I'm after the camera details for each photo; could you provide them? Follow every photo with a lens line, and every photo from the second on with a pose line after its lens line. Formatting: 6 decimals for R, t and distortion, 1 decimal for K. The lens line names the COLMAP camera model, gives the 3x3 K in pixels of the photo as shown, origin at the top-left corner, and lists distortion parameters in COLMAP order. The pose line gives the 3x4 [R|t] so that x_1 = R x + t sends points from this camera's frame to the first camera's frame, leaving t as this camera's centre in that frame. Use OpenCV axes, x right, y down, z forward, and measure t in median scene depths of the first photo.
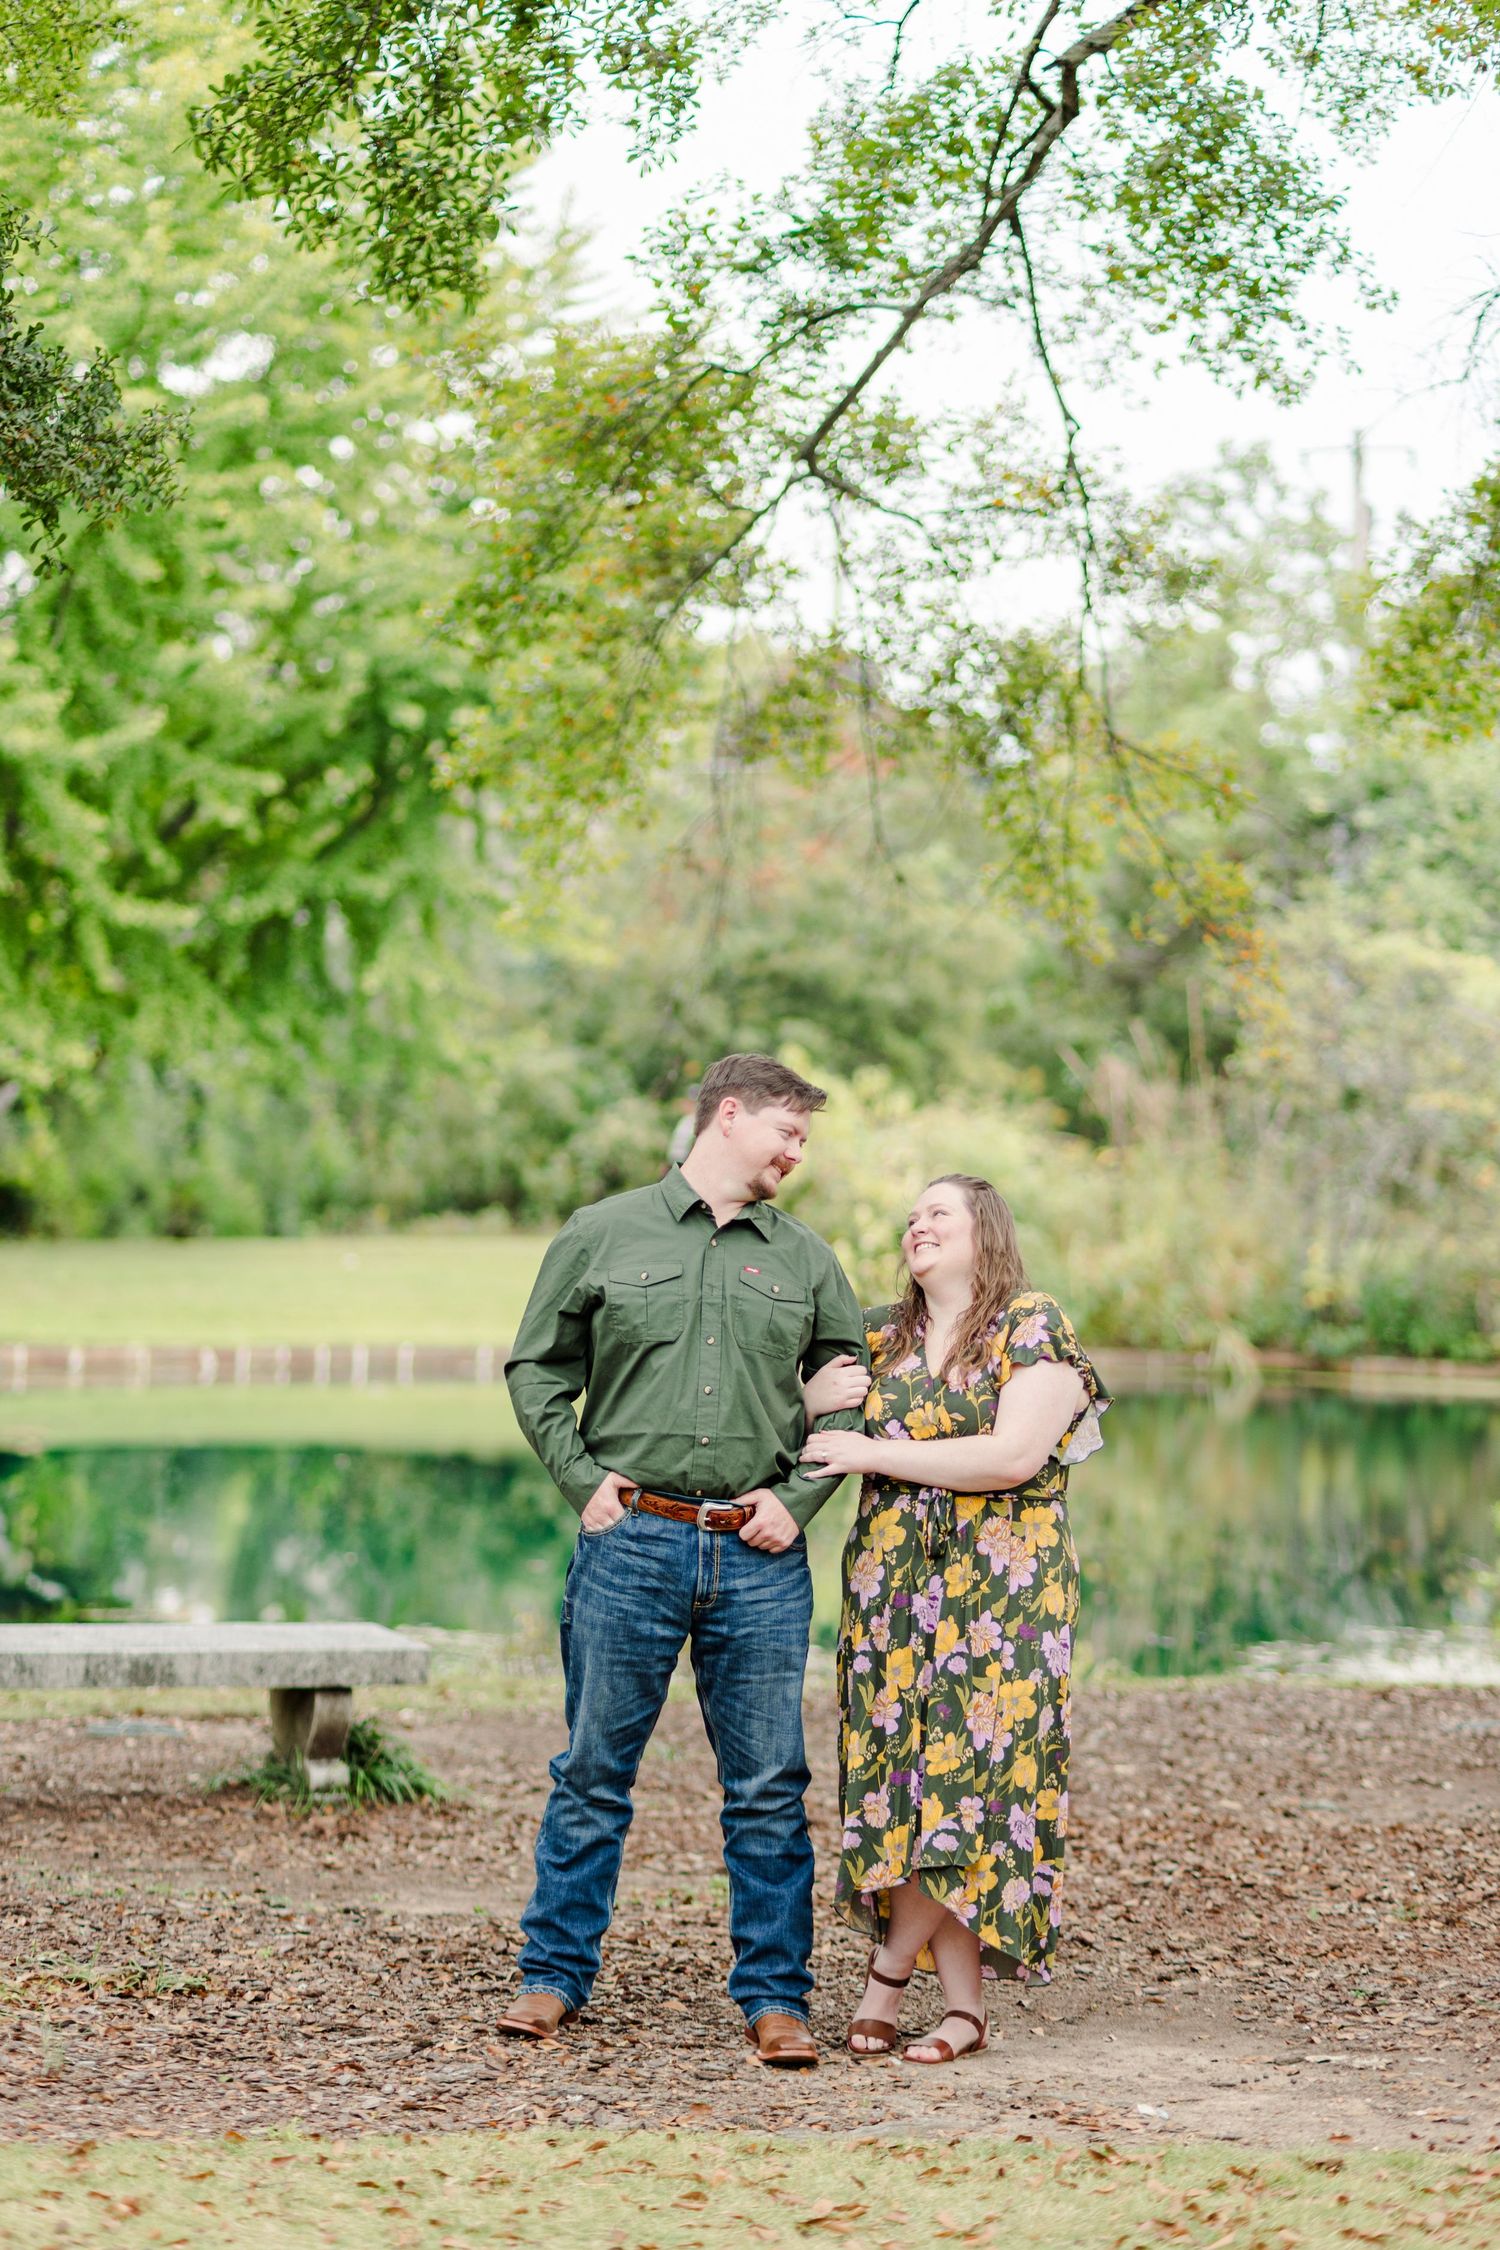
lens RADIAL K [[5571.3, 0, 844.2], [0, 5571.3, 1090.3], [0, 0, 1]] dist [0.067932, 0.137065]
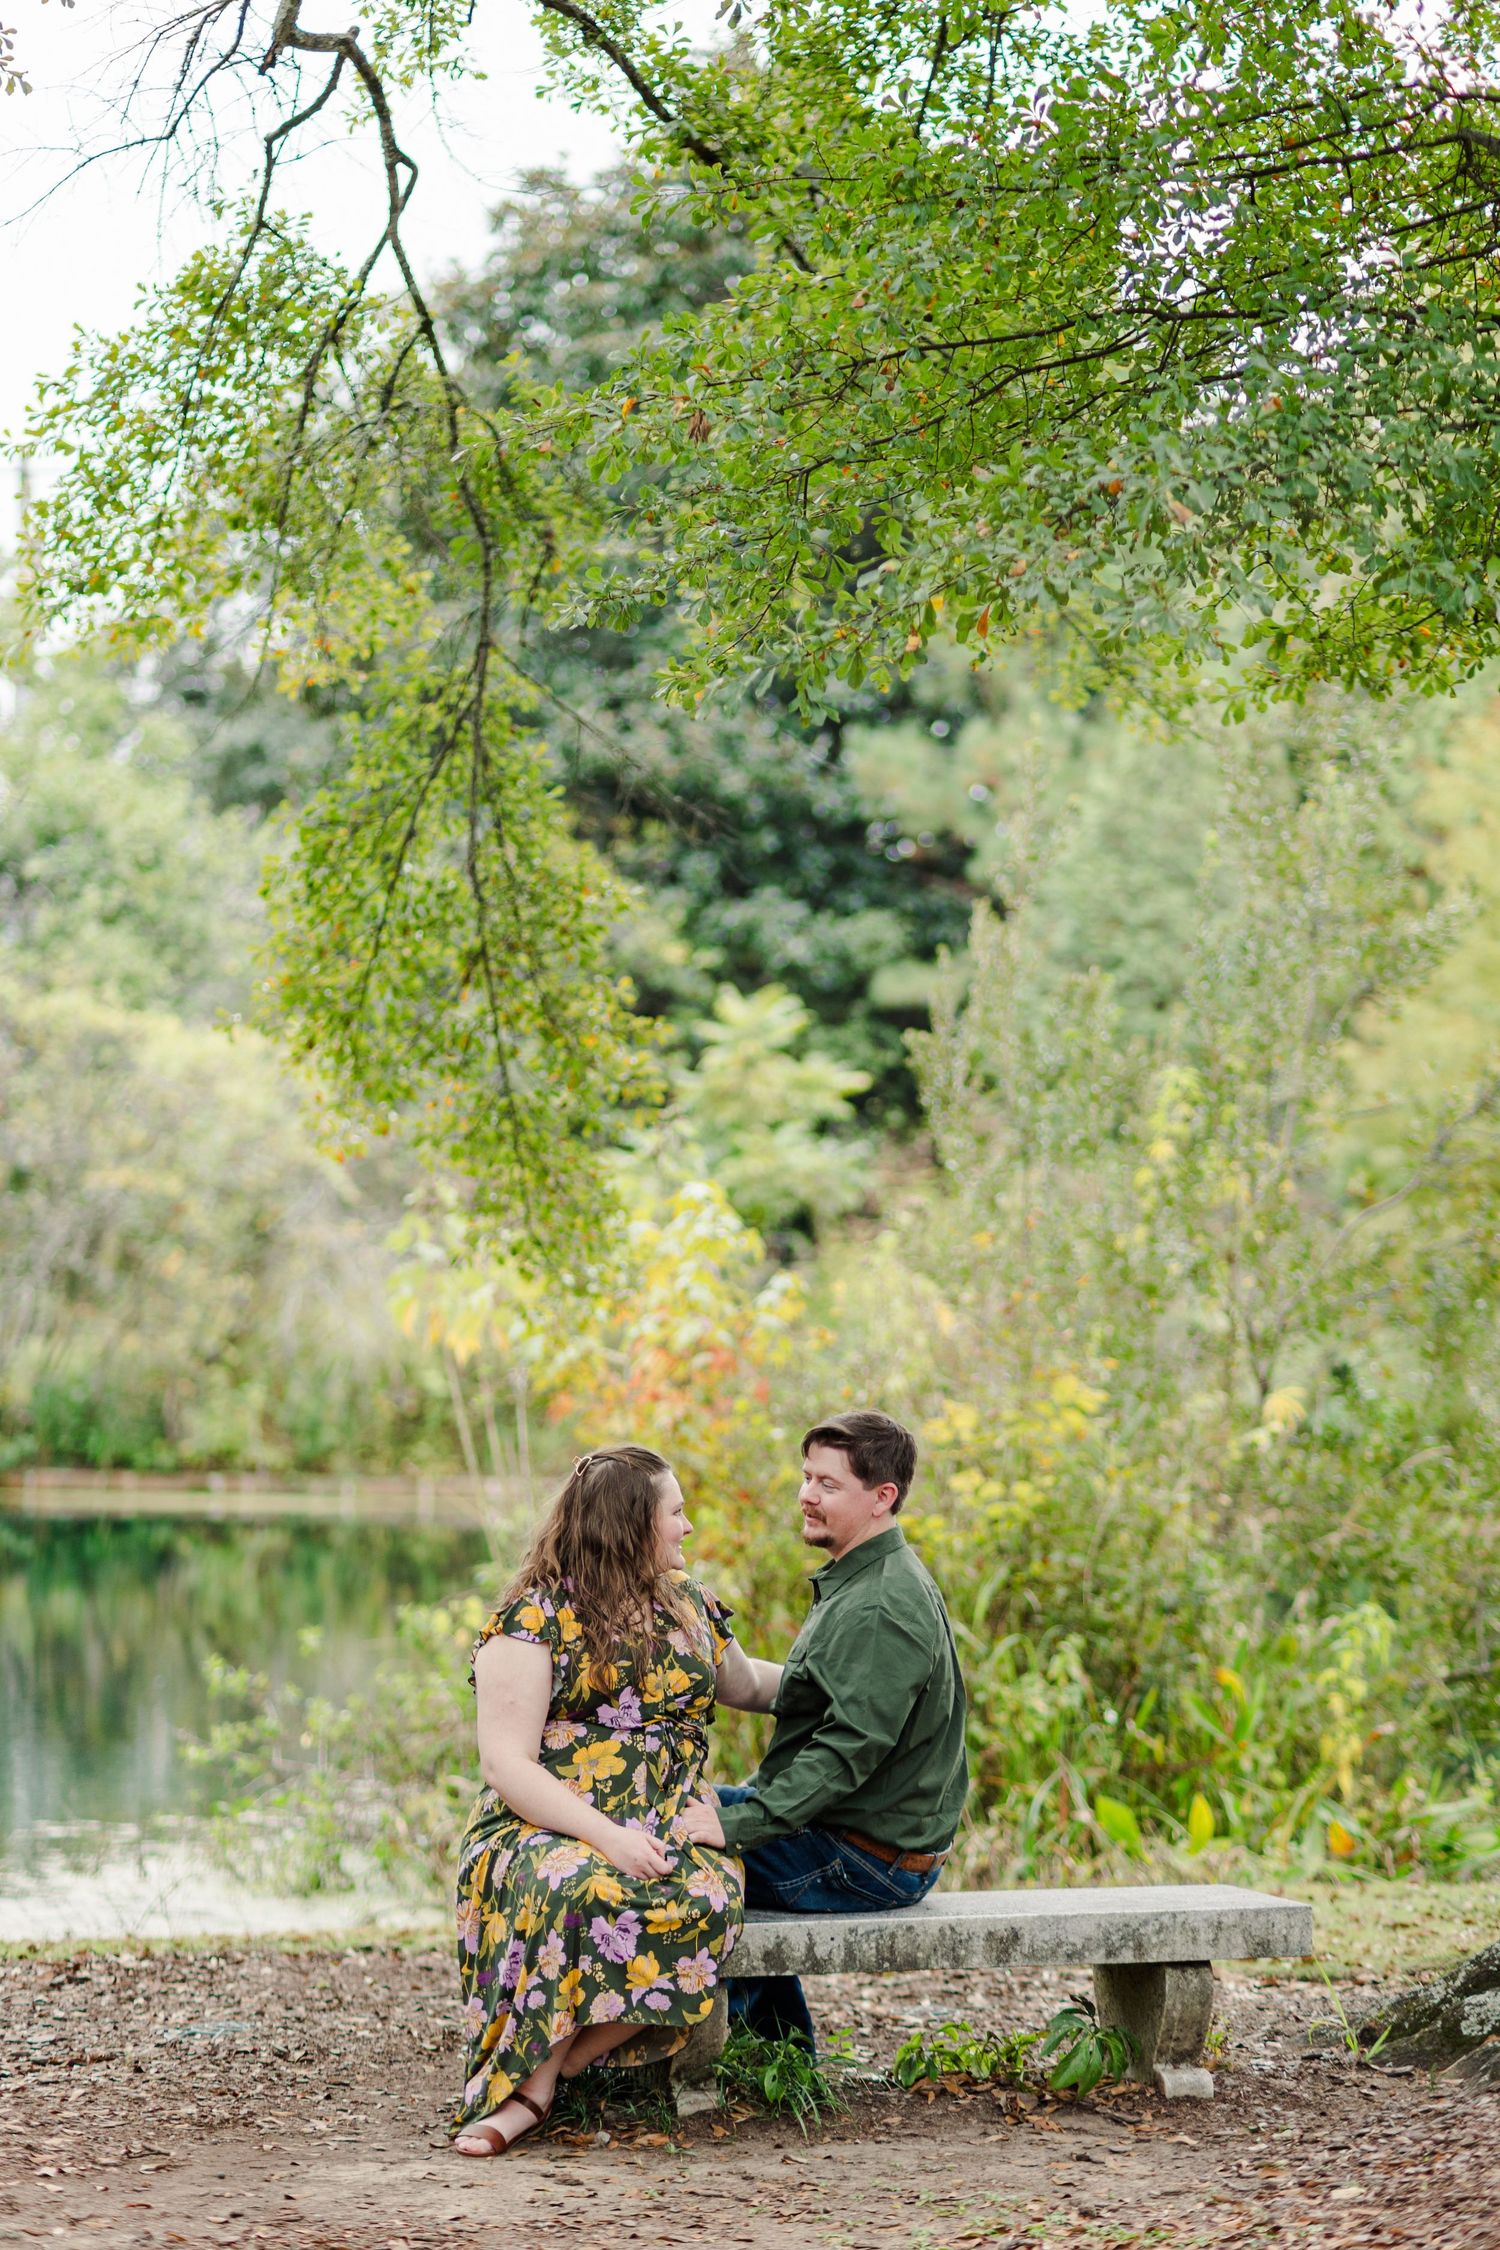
lens RADIAL K [[5582.9, 0, 751.1], [0, 5582.9, 1068.4], [0, 0, 1]] dist [0.082029, -1.062050]
pose [[0.975705, -0.000816, 0.219088, 0.025613], [0.005918, 0.999726, -0.022633, 0.013250], [-0.219010, 0.023380, 0.975443, 0.284117]]
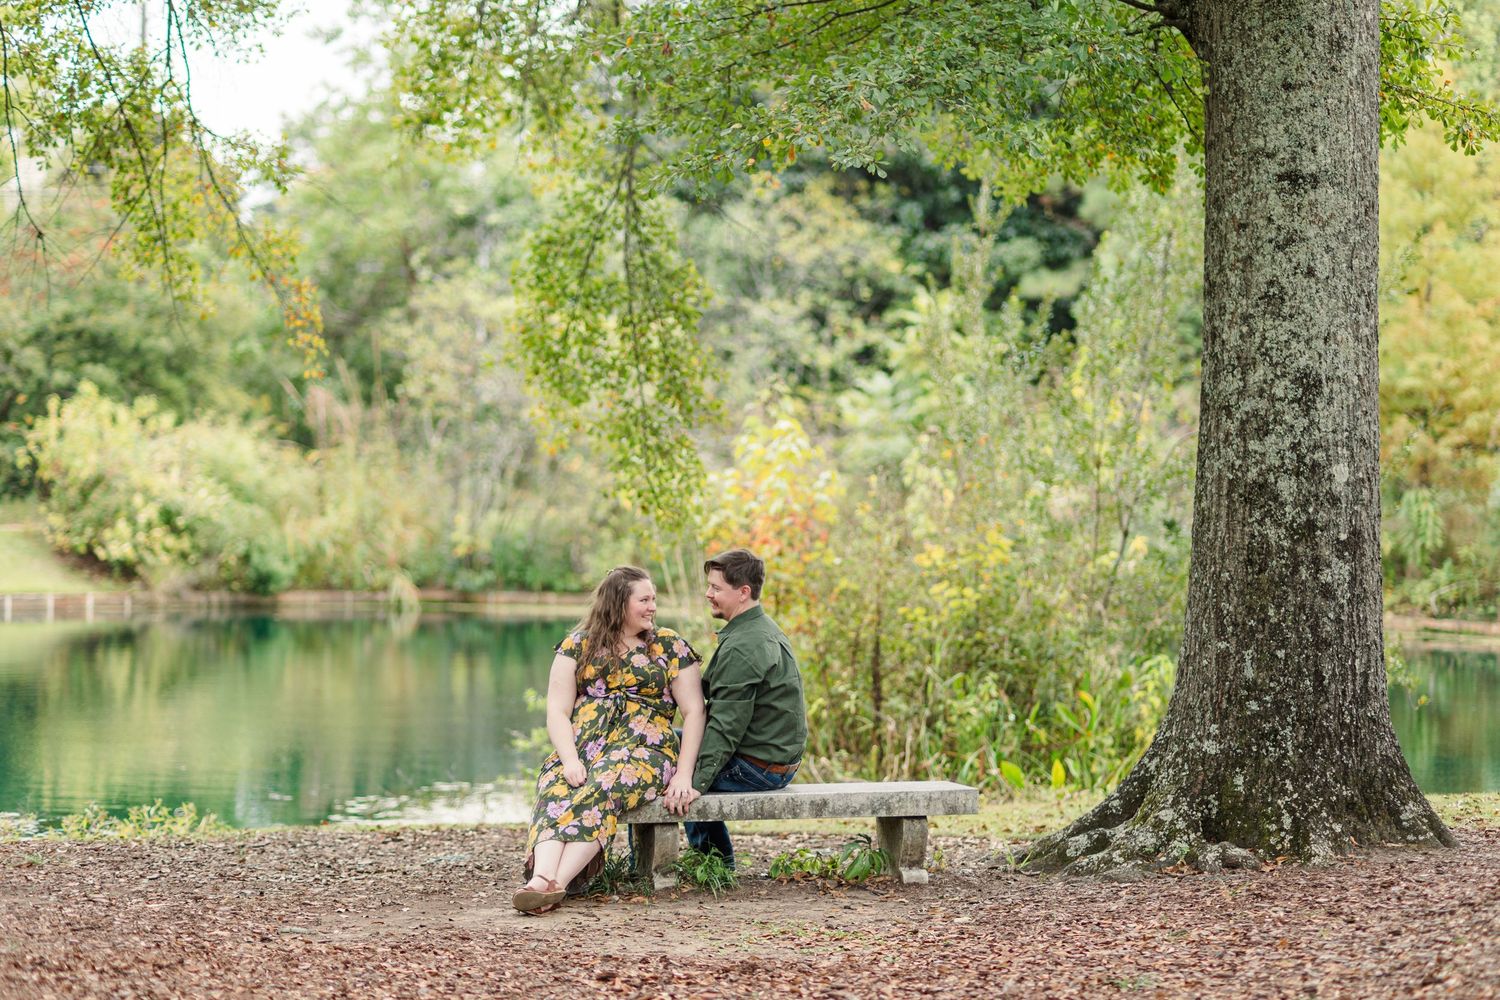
lens RADIAL K [[3714.2, 0, 750.0], [0, 3714.2, 500.0], [0, 0, 1]] dist [0.067932, 0.137065]
pose [[0.988917, -0.019458, 0.147190, 0.046317], [0.016296, 0.999610, 0.022659, 0.009285], [-0.147573, -0.020010, 0.988849, 0.107491]]
